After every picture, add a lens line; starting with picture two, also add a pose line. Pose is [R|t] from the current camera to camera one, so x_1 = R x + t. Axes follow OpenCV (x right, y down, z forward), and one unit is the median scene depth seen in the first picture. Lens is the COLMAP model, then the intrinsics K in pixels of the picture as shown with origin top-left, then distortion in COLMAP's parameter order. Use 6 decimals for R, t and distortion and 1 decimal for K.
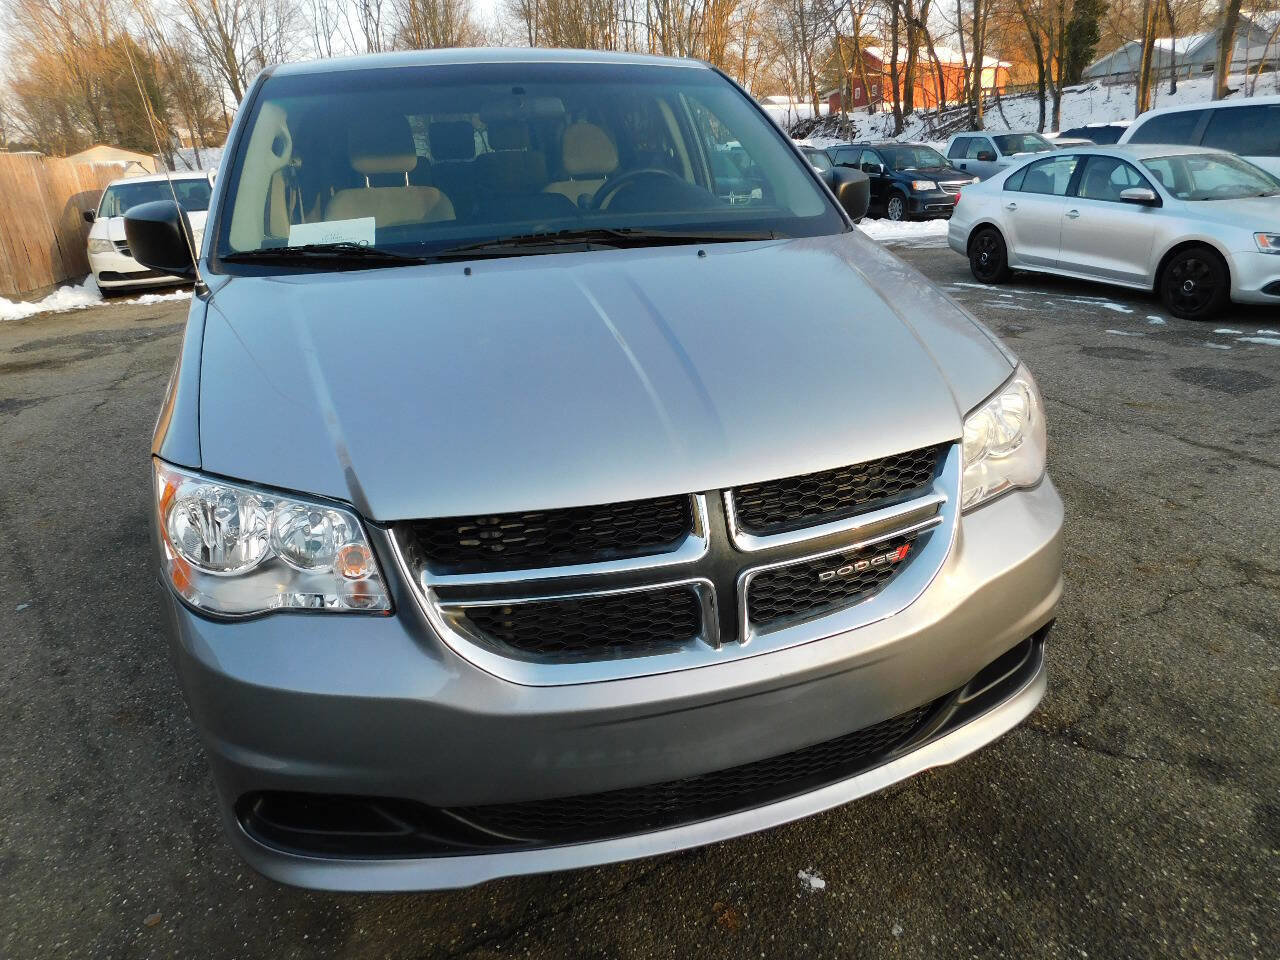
lens RADIAL K [[851.8, 0, 641.7], [0, 851.8, 480.8], [0, 0, 1]] dist [-0.076082, 0.064992]
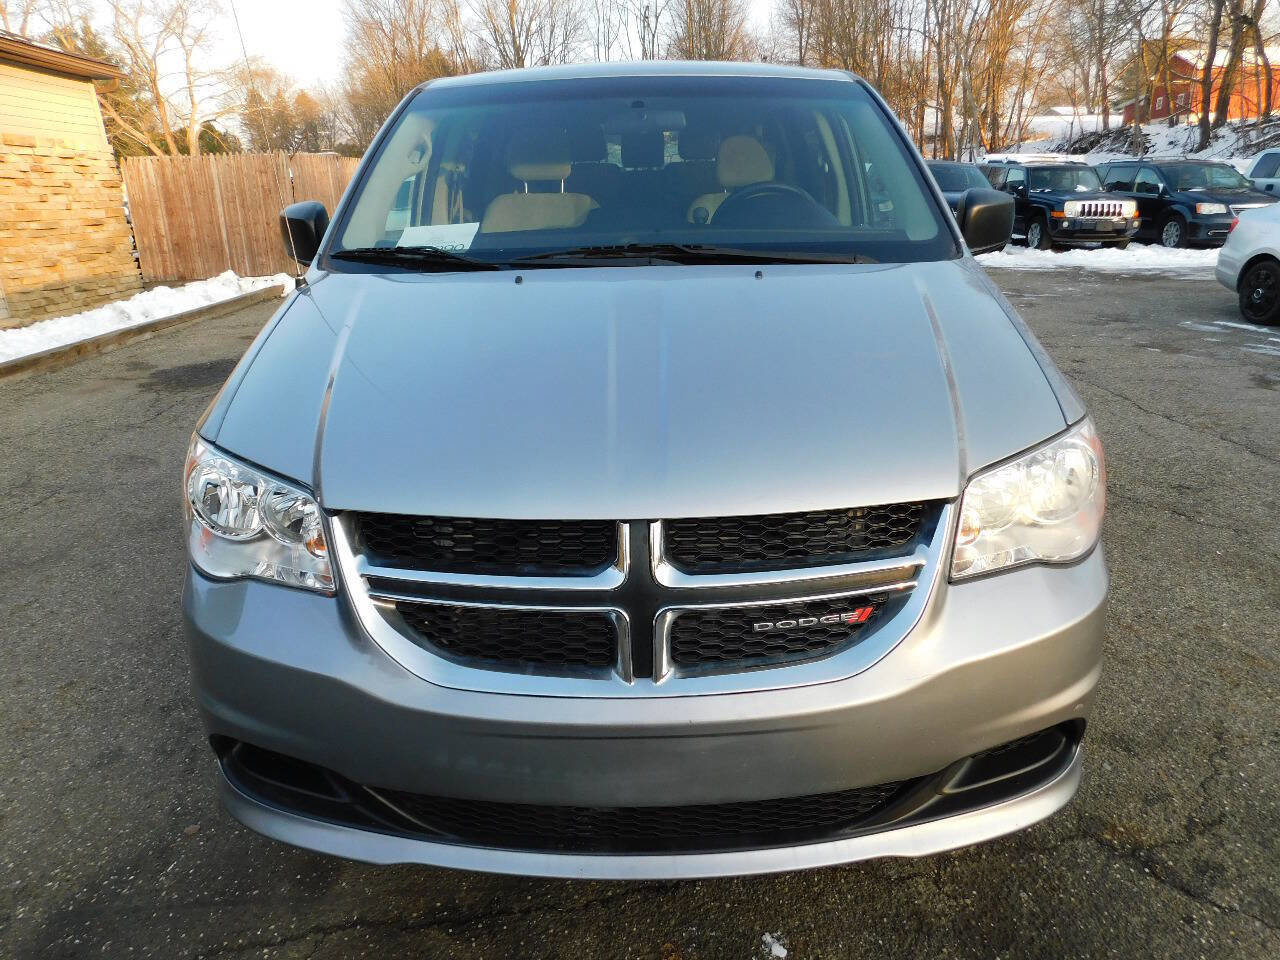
lens RADIAL K [[851.8, 0, 641.7], [0, 851.8, 480.8], [0, 0, 1]] dist [-0.076082, 0.064992]
pose [[0.957728, 0.116650, -0.262963, 0.135115], [-0.118816, 0.992886, 0.007707, -0.016470], [0.261992, 0.023863, 0.964775, 0.025606]]
